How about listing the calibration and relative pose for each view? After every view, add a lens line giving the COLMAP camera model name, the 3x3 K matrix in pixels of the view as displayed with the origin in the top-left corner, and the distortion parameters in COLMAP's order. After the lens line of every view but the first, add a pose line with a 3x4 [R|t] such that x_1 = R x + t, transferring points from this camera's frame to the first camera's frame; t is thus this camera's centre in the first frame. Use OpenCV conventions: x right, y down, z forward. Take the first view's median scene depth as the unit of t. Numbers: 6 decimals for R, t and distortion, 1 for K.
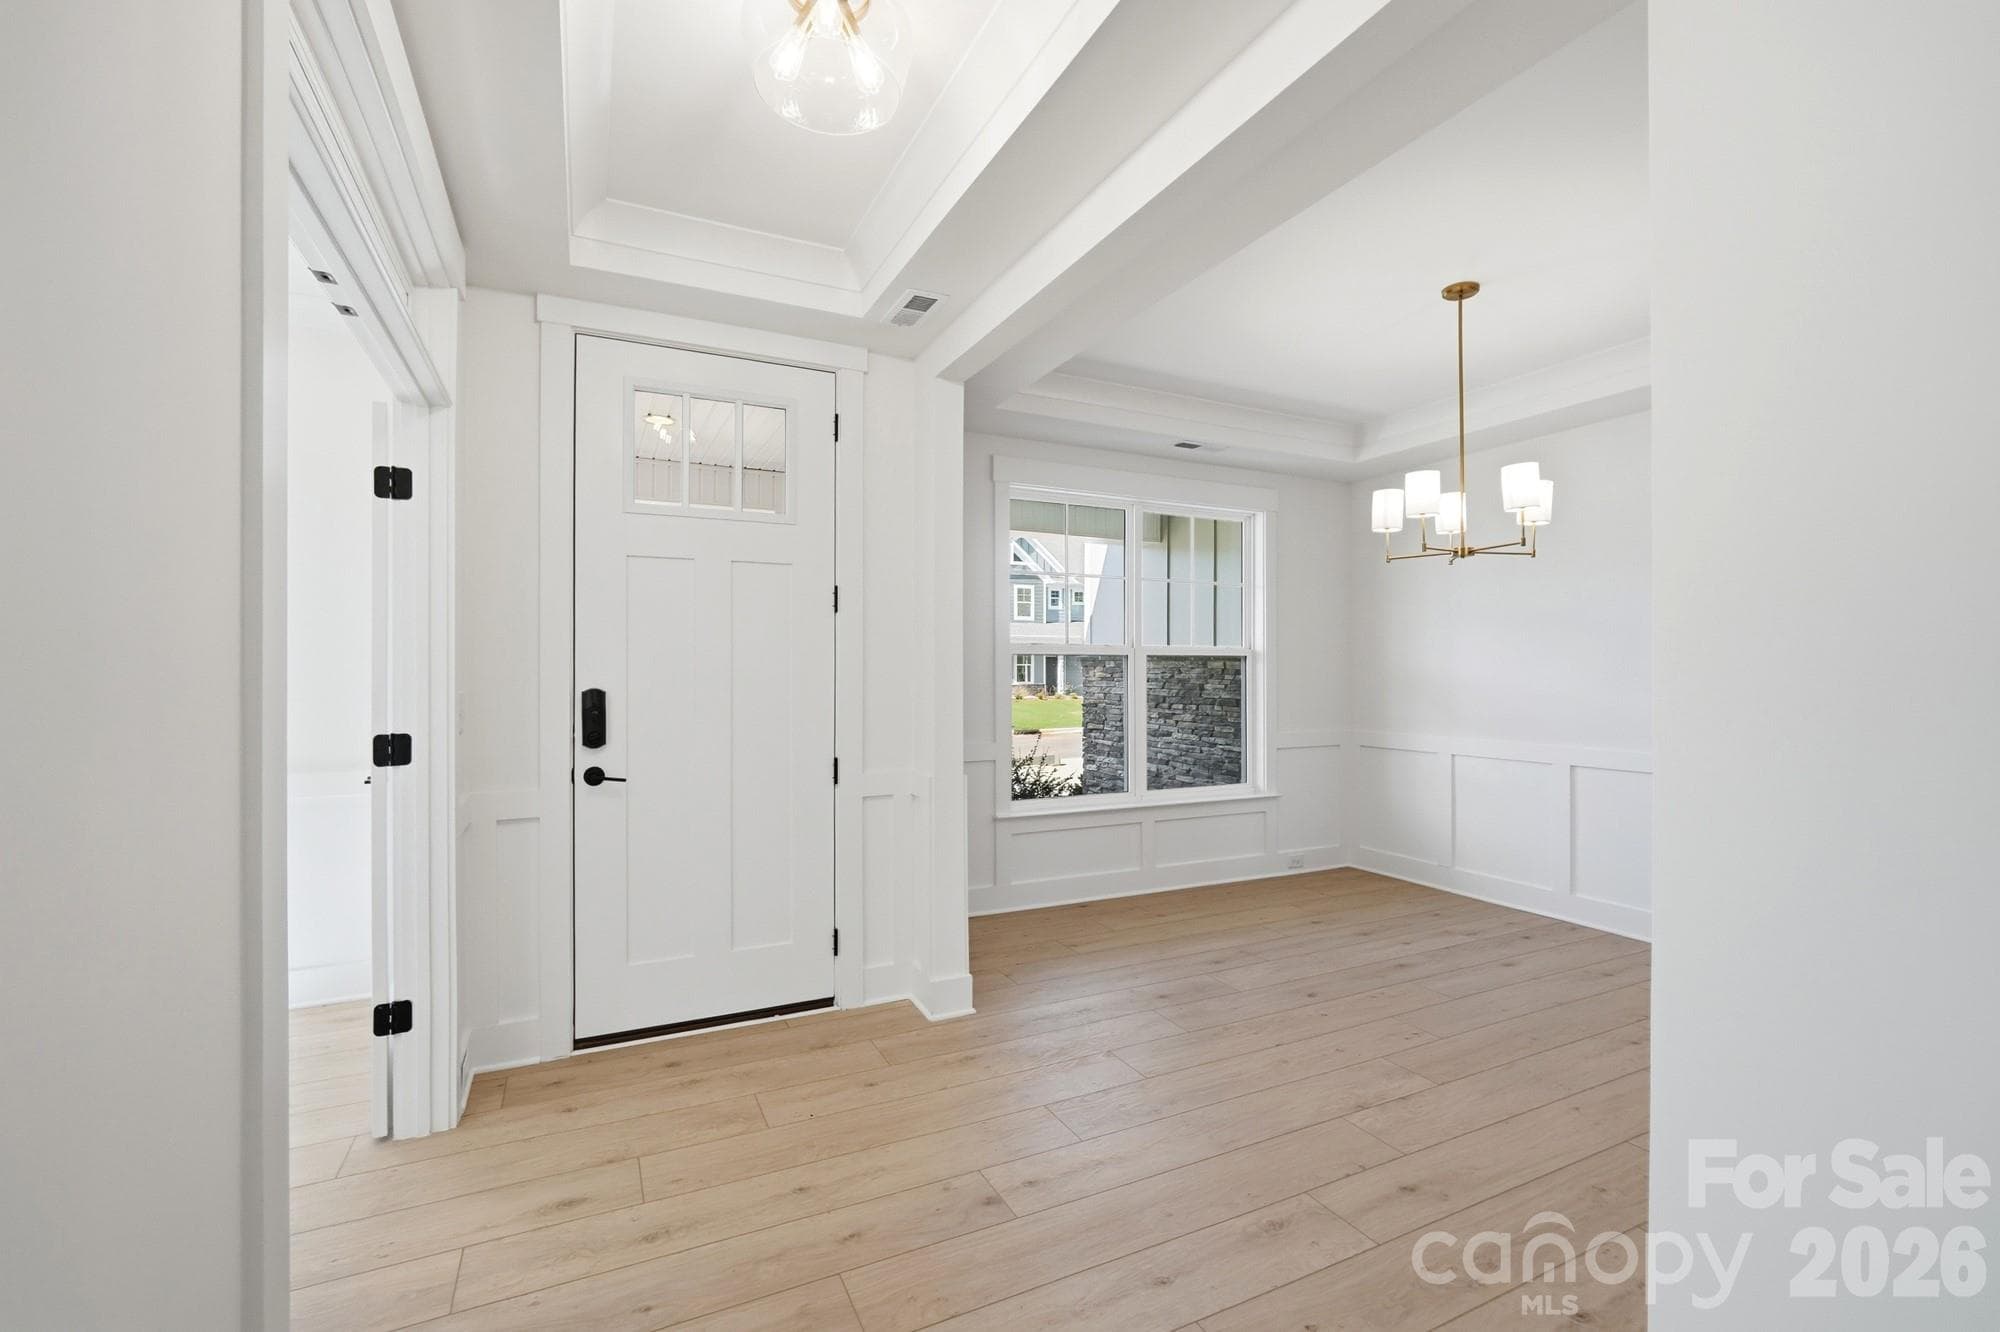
lens RADIAL K [[857.2, 0, 998.6], [0, 857.2, 669.4], [0, 0, 1]] dist [-0.001539, 0.000302]
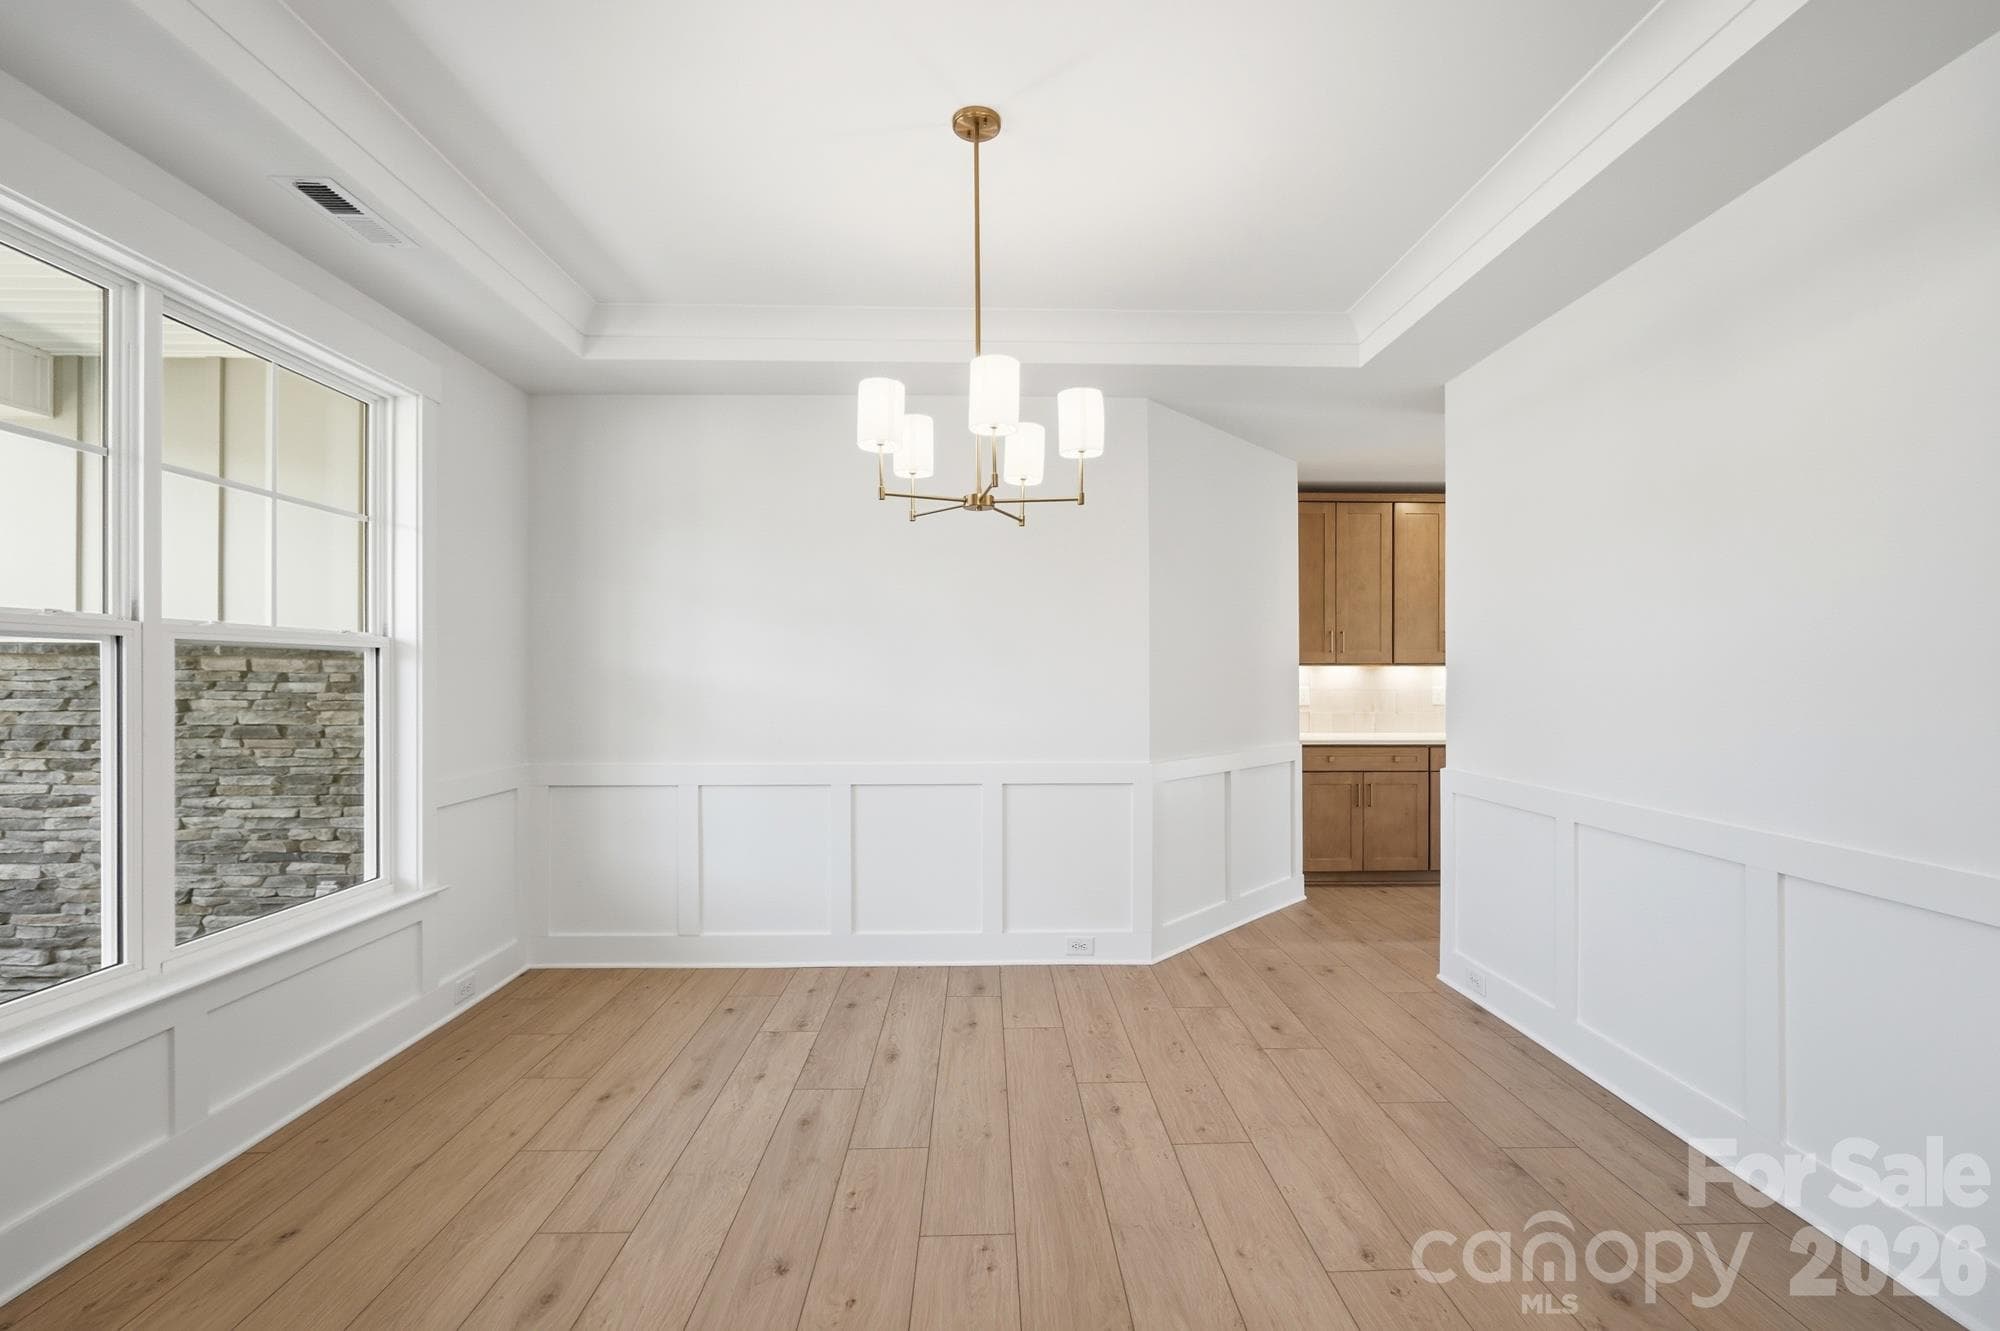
lens RADIAL K [[857.2, 0, 1002.4], [0, 857.2, 670.6], [0, 0, 1]] dist [-0.001539, 0.000302]
pose [[0.417638, 0.005387, 0.908598, -0.044668], [-0.001037, 0.999985, -0.005453, 0.001689], [-0.908613, 0.001335, 0.417637, 0.399607]]
